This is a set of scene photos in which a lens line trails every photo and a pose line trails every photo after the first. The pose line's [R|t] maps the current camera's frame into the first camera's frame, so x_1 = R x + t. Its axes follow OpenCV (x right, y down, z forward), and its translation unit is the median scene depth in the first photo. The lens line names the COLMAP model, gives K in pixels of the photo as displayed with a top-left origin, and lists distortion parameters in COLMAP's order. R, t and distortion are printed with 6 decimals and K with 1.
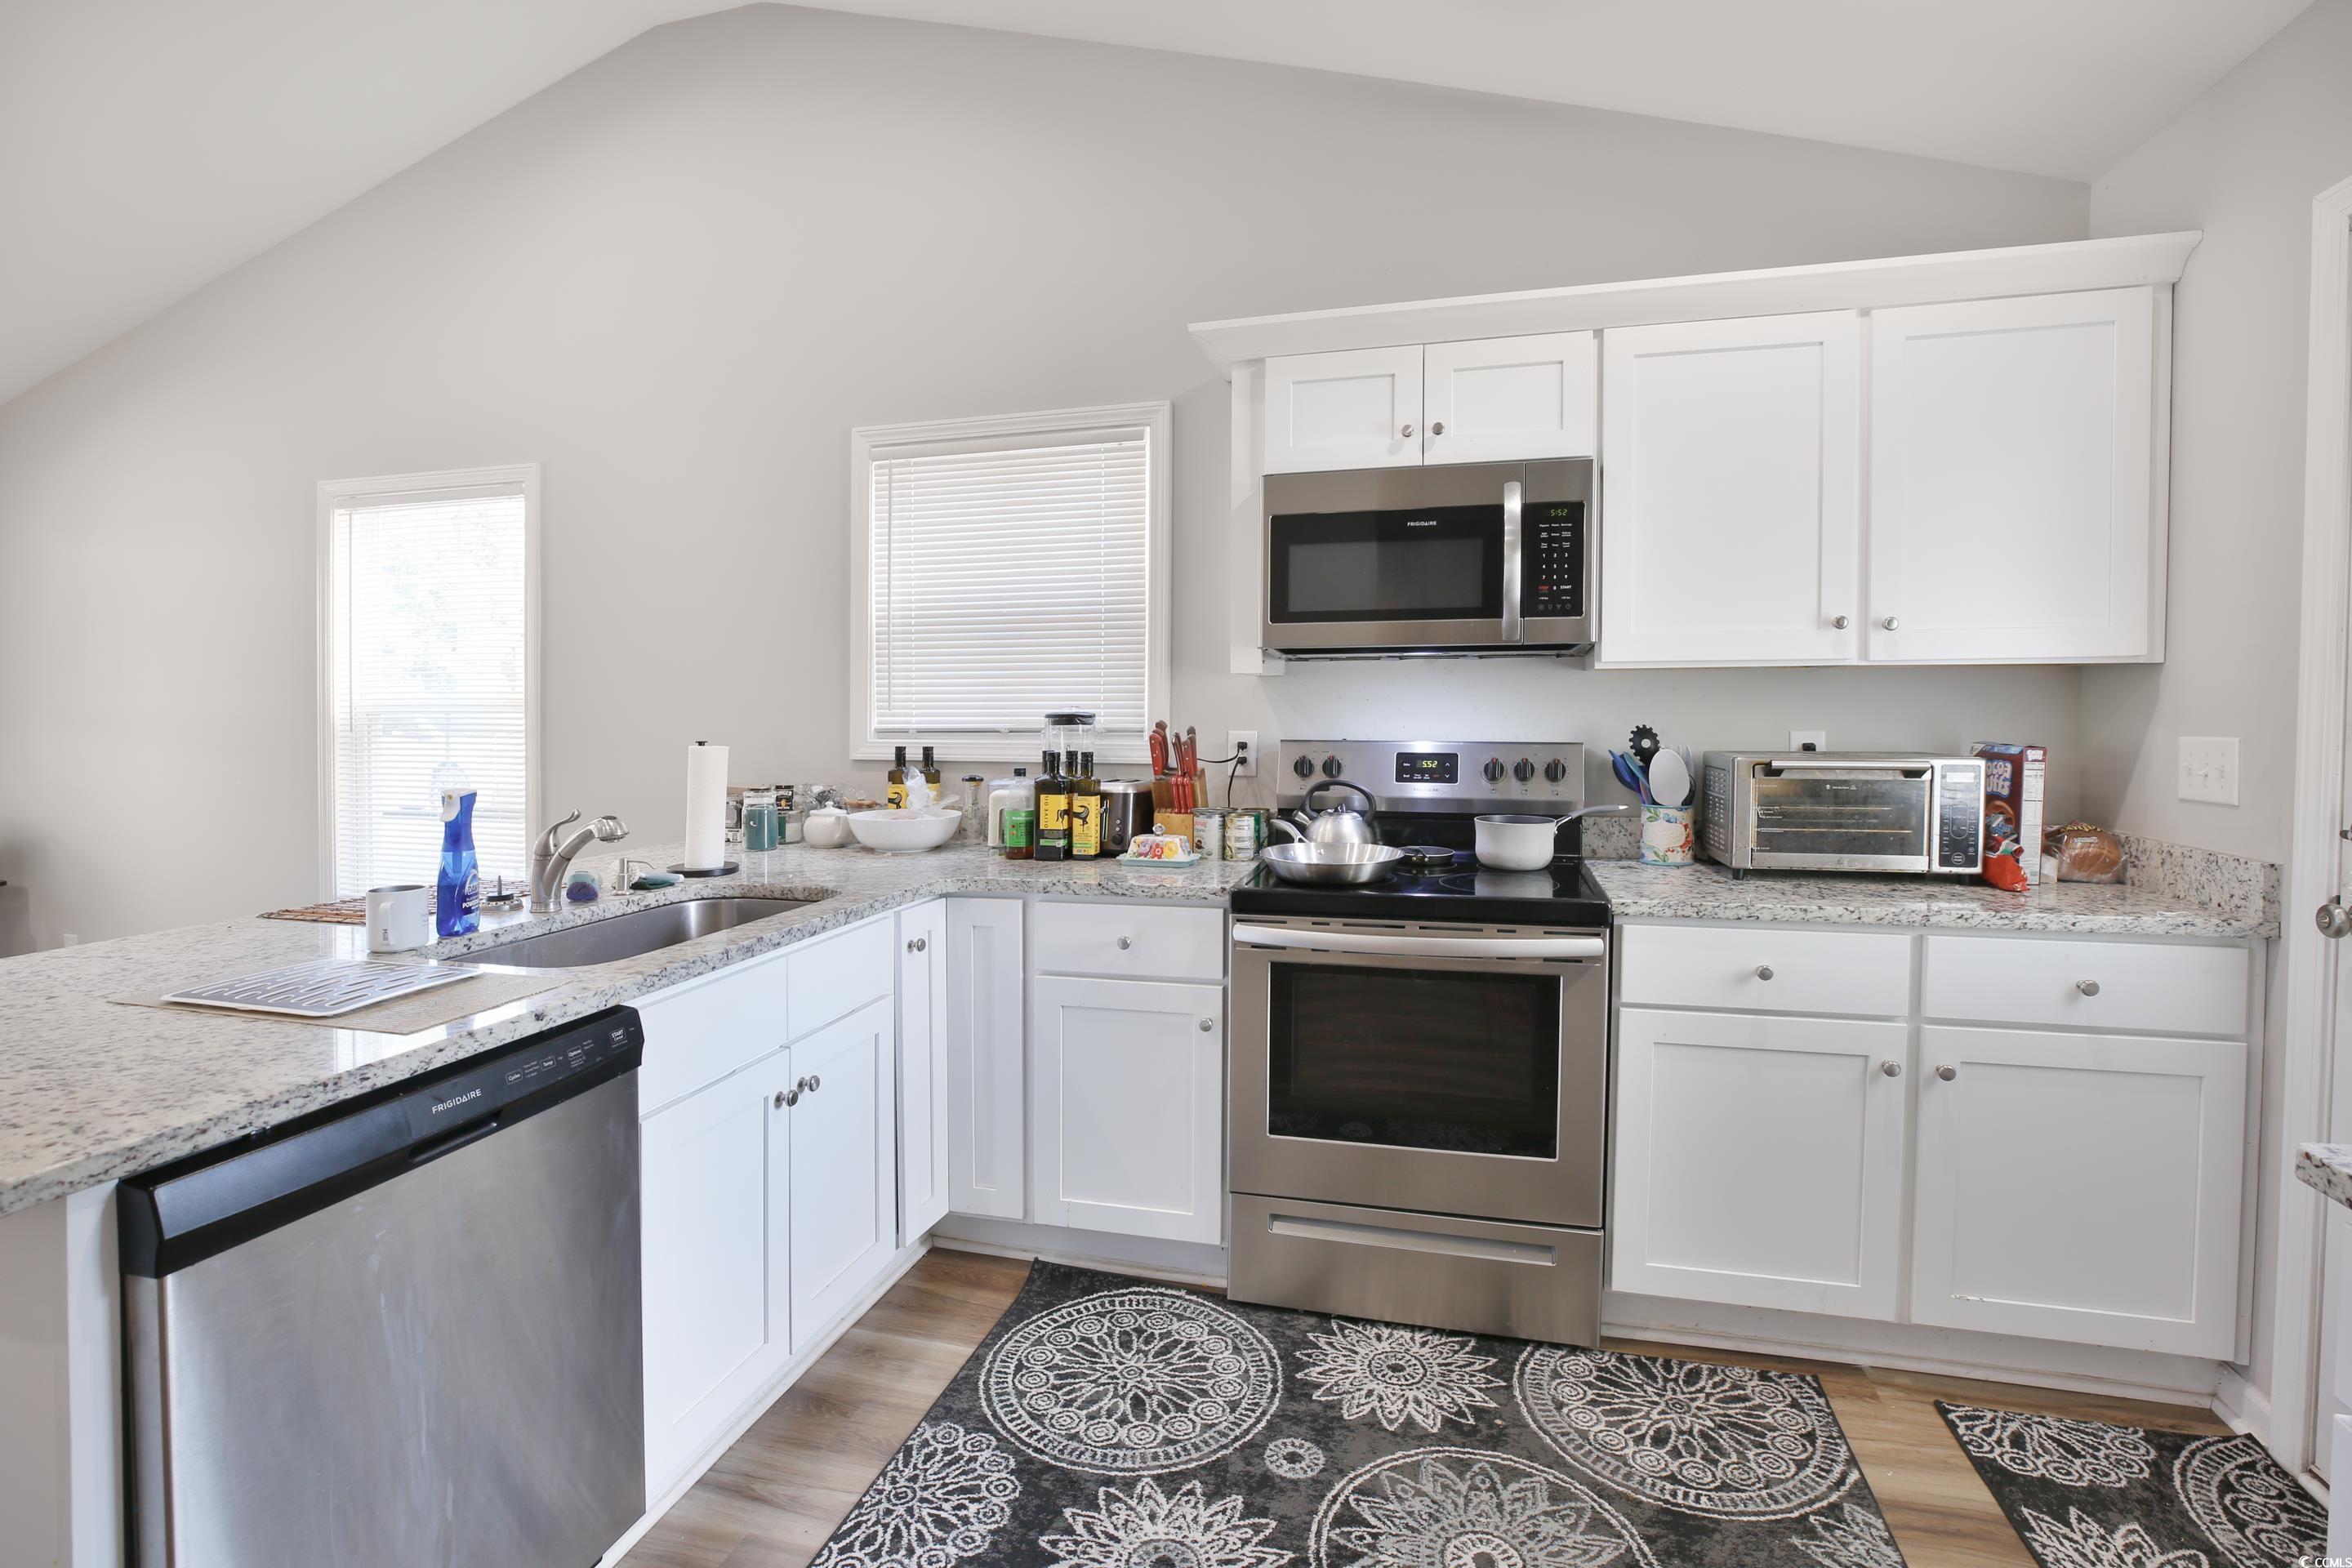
lens RADIAL K [[1085.0, 0, 1183.3], [0, 1085.0, 754.0], [0, 0, 1]] dist [-0.047879, 0.013662]
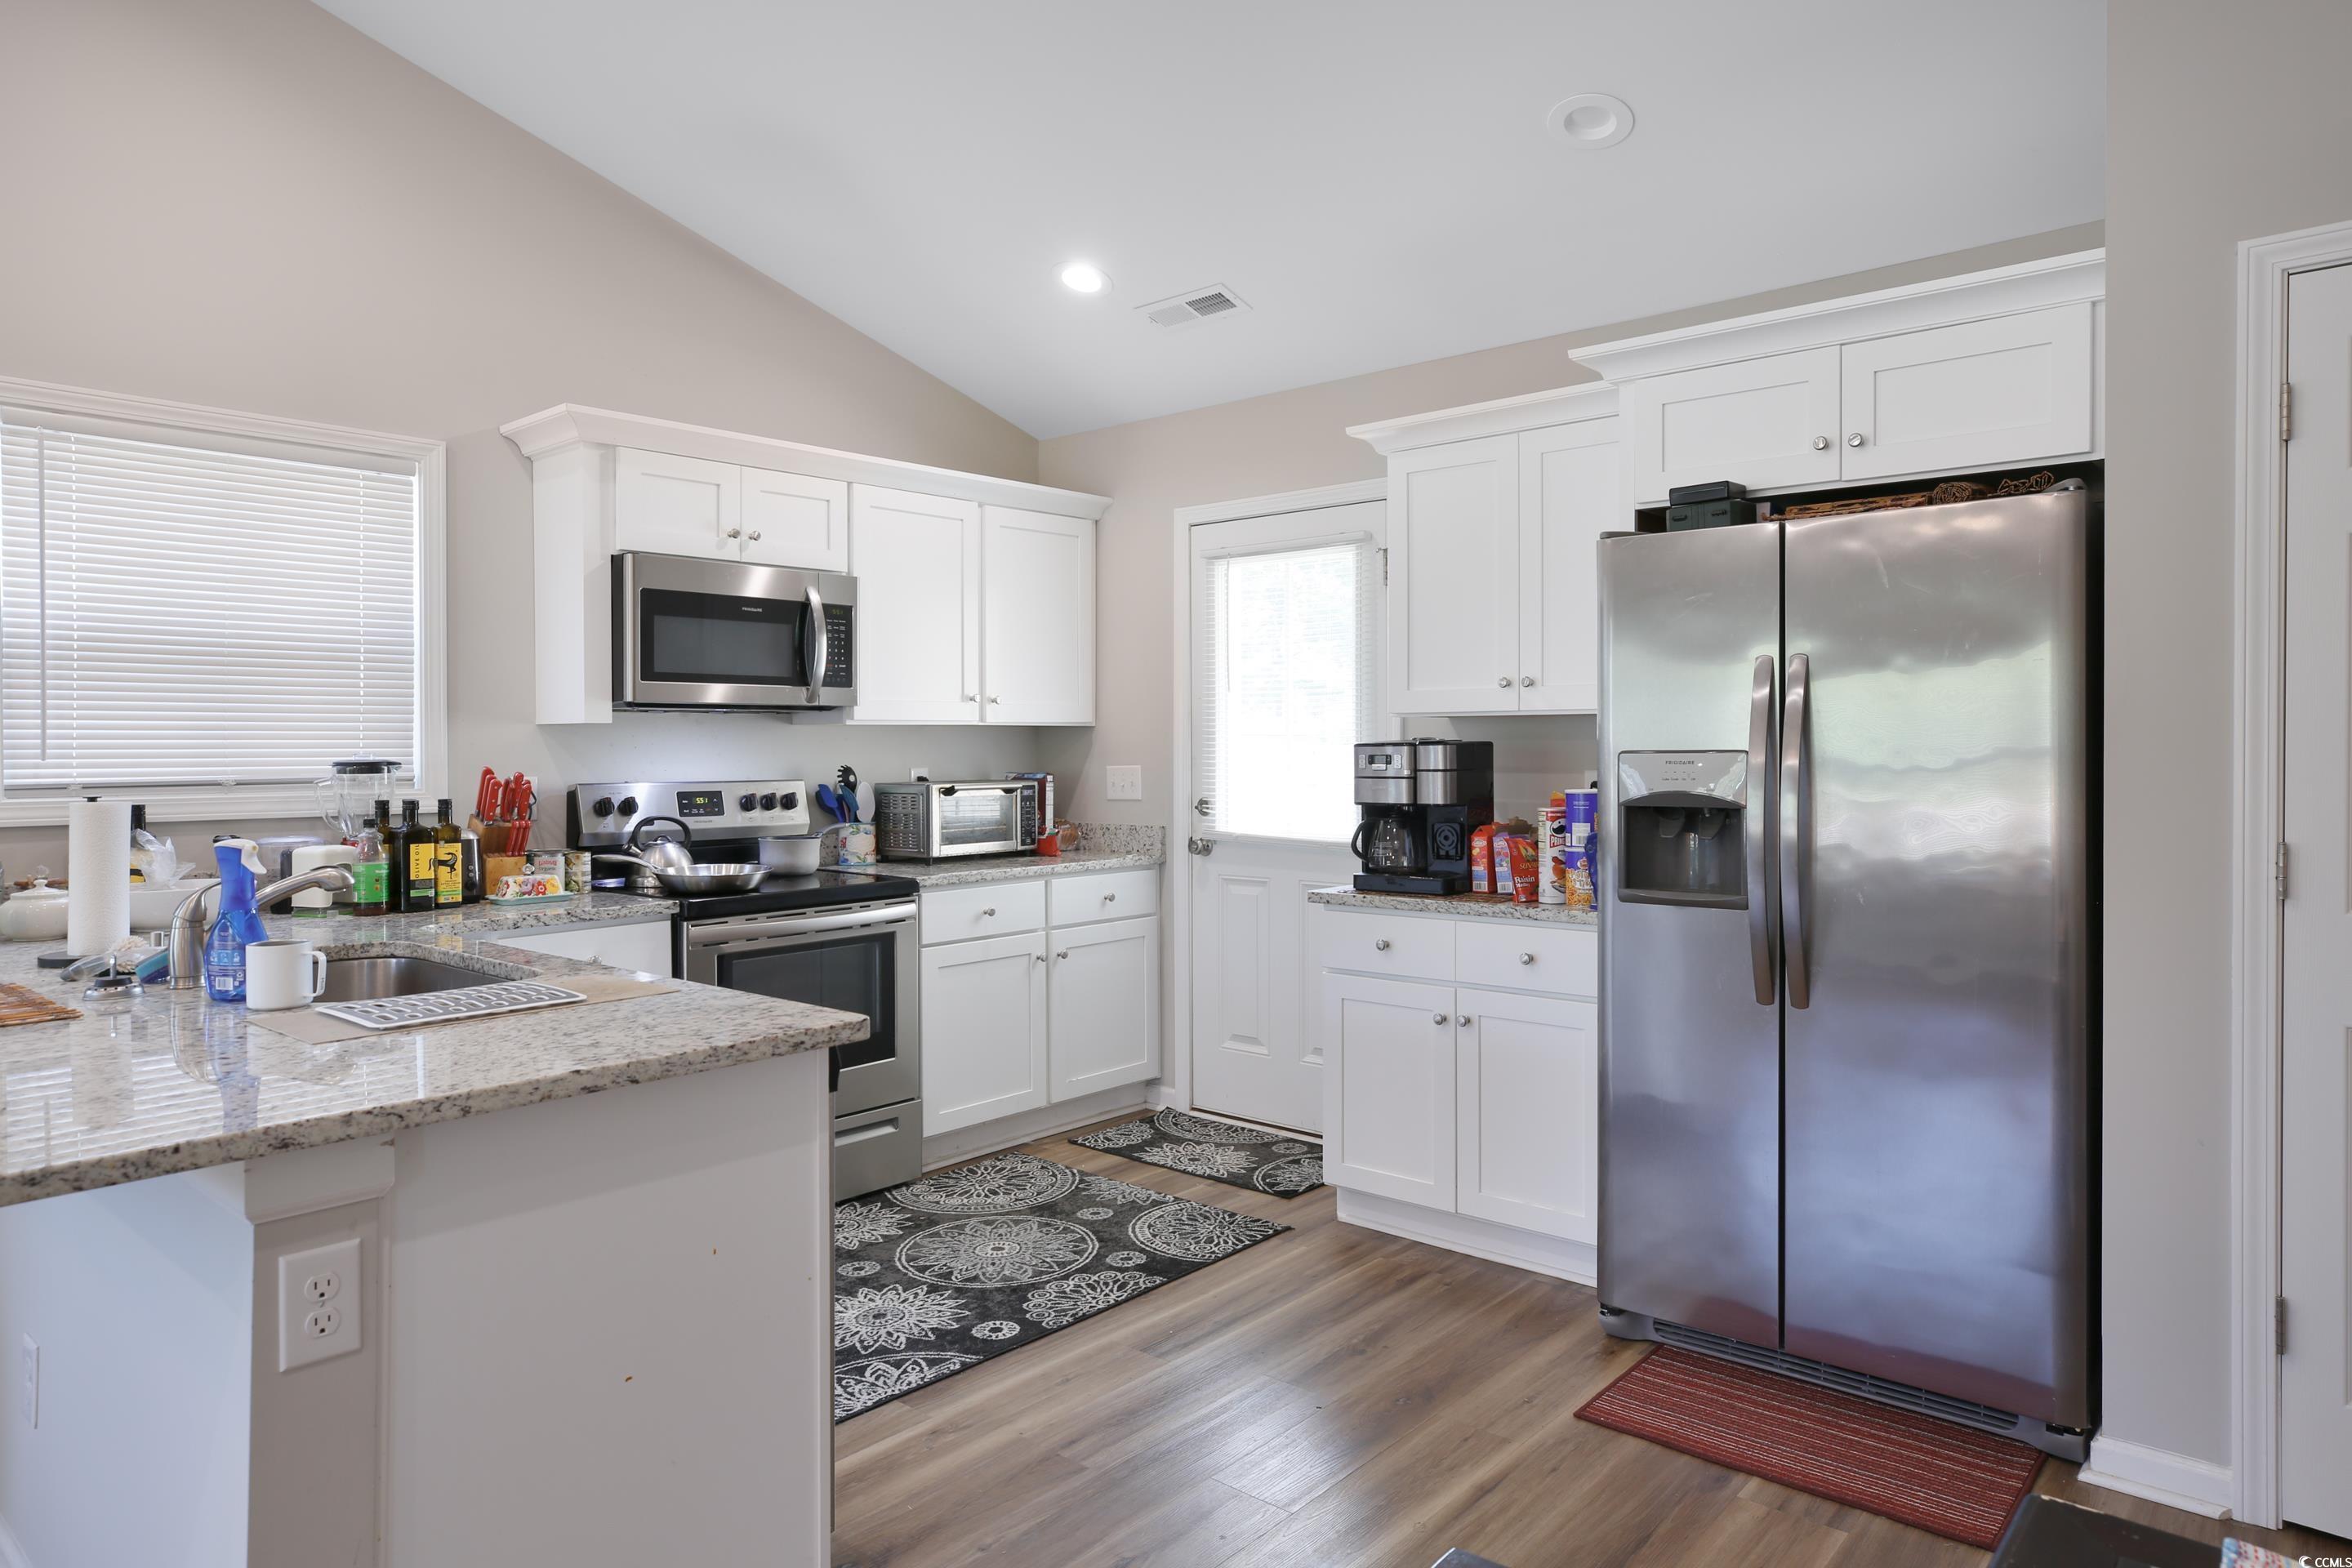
lens RADIAL K [[1439.1, 0, 1176.0], [0, 1439.1, 784.0], [0, 0, 1]] dist [-0.001101, -0.000724]
pose [[0.440769, -0.021316, 0.897368, -1.188149], [0.046209, 0.998931, 0.001032, 0.016954], [-0.896430, 0.041012, 0.441283, -0.218110]]
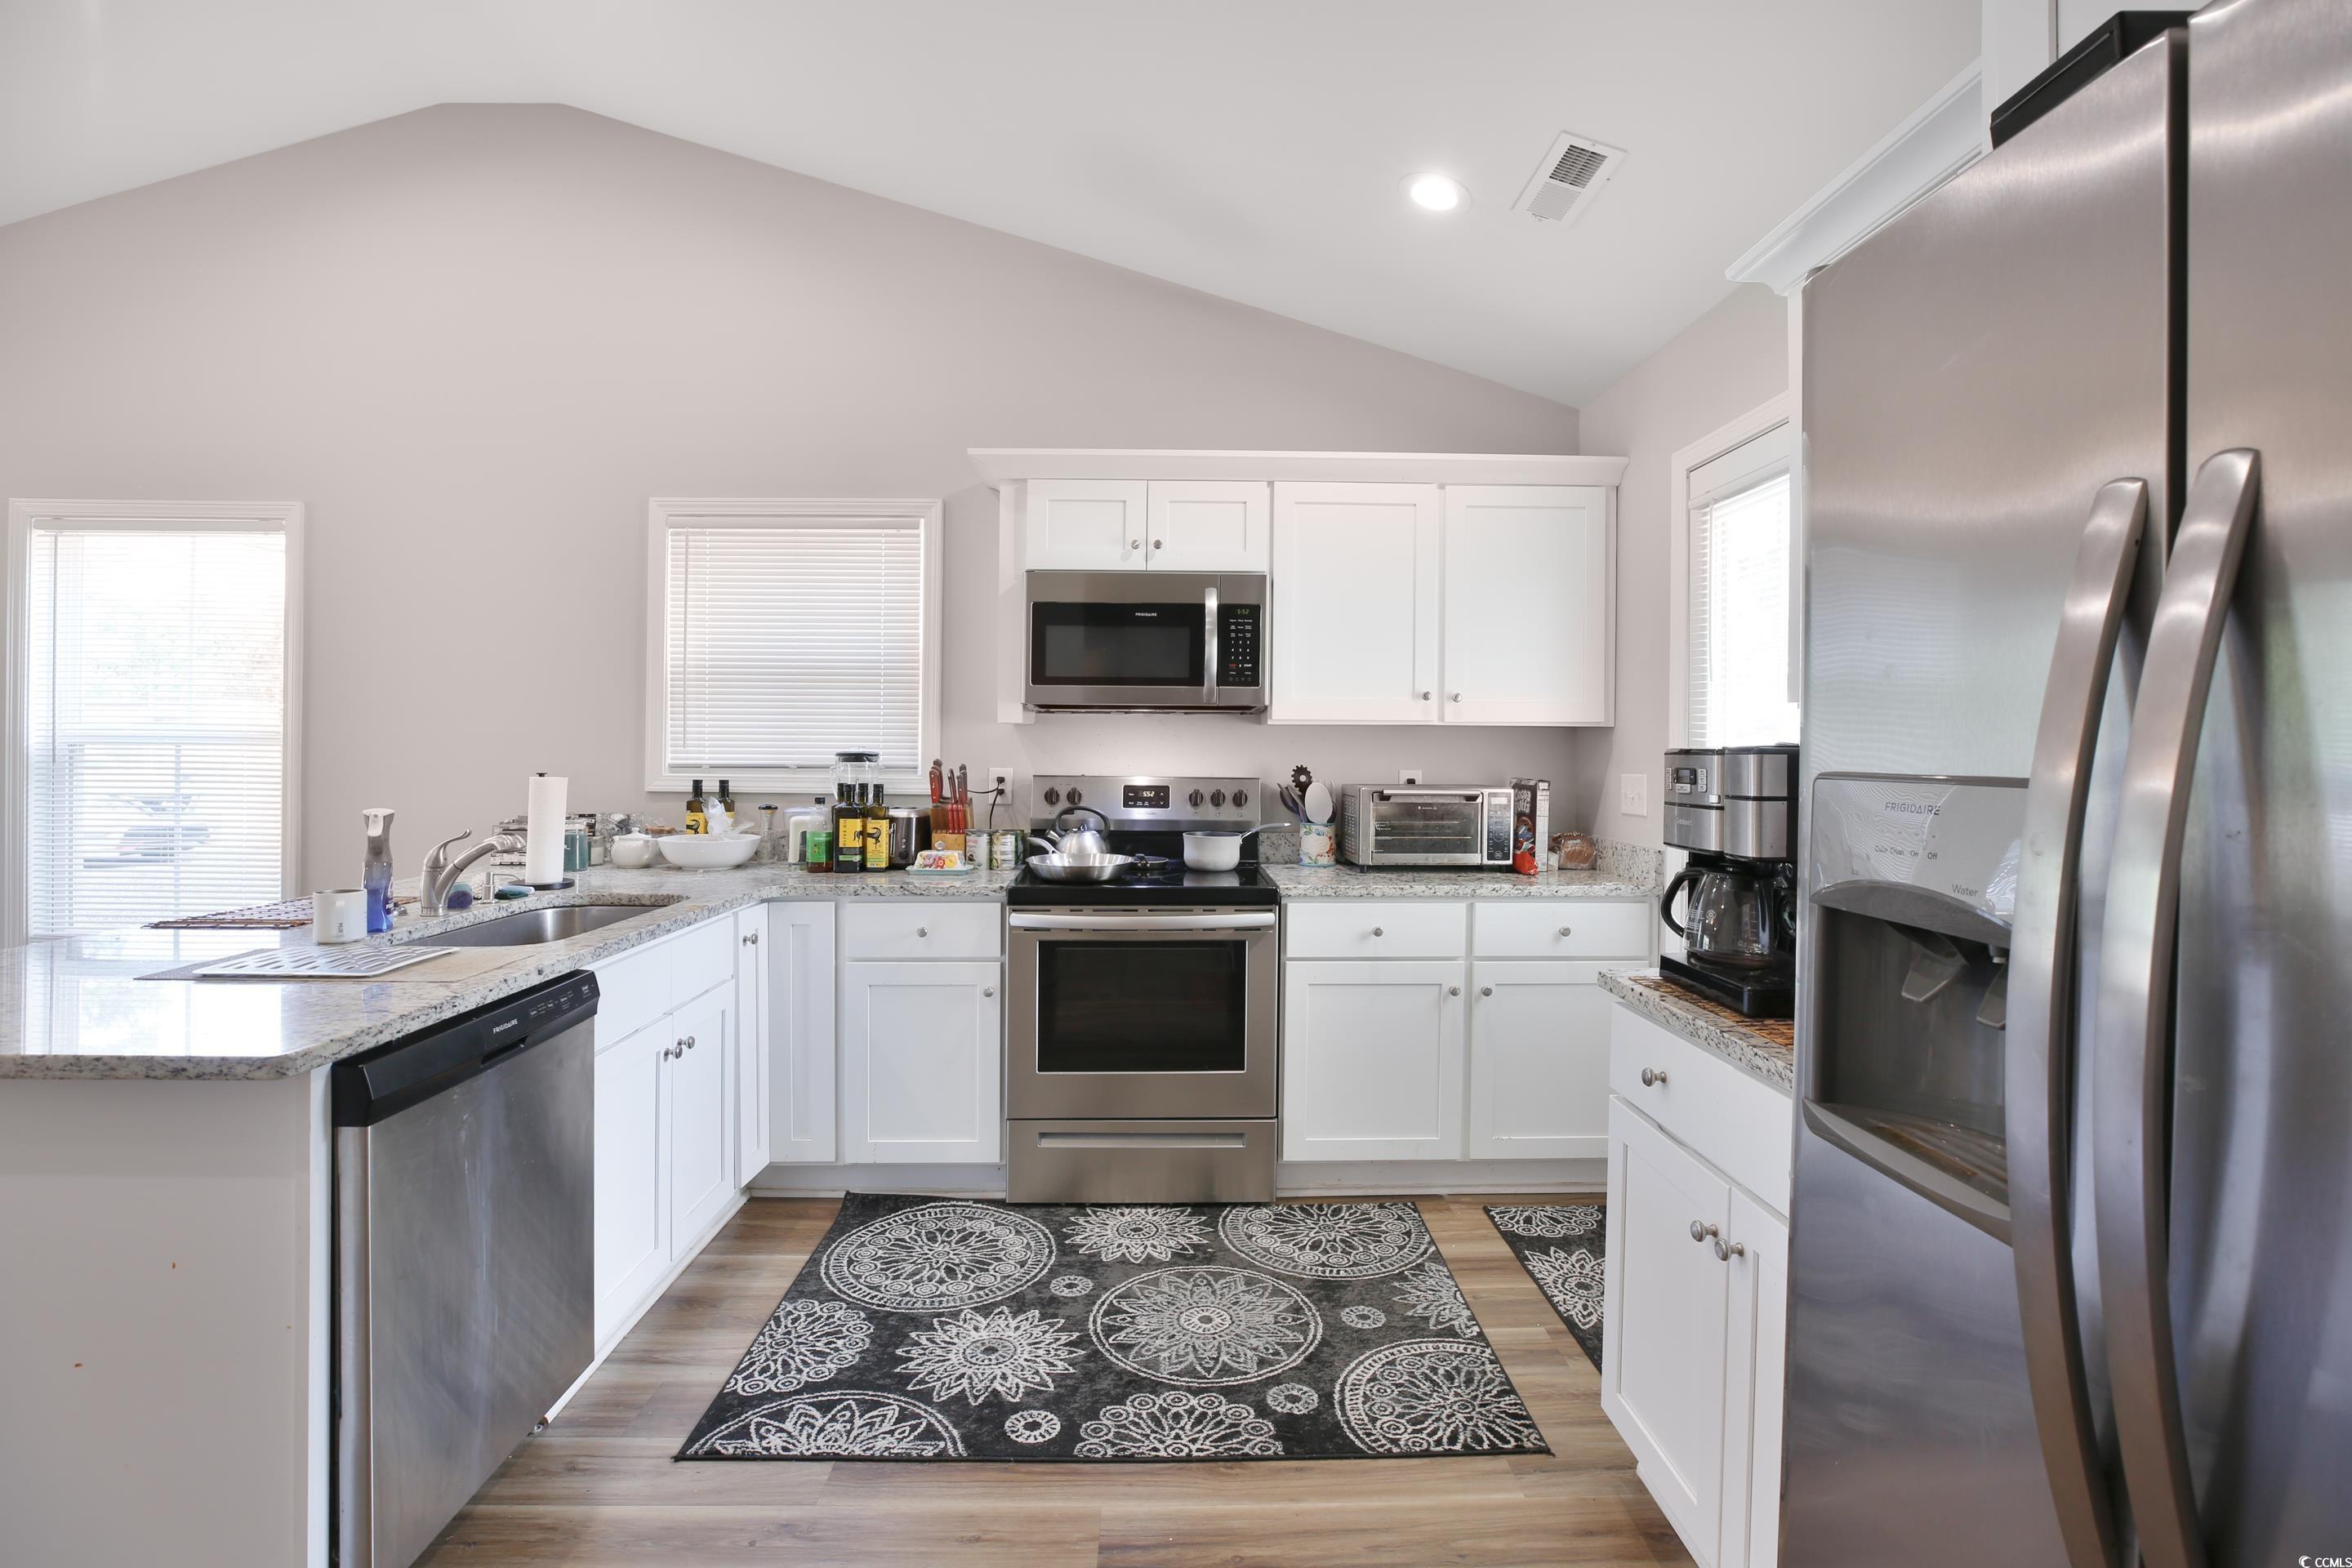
lens RADIAL K [[1085.0, 0, 1183.3], [0, 1085.0, 754.0], [0, 0, 1]] dist [-0.047879, 0.013662]
pose [[0.958561, 0.010178, 0.284705, -0.130711], [0.000922, 0.999245, -0.038829, 0.014697], [-0.284885, 0.037482, 0.957829, -0.334302]]
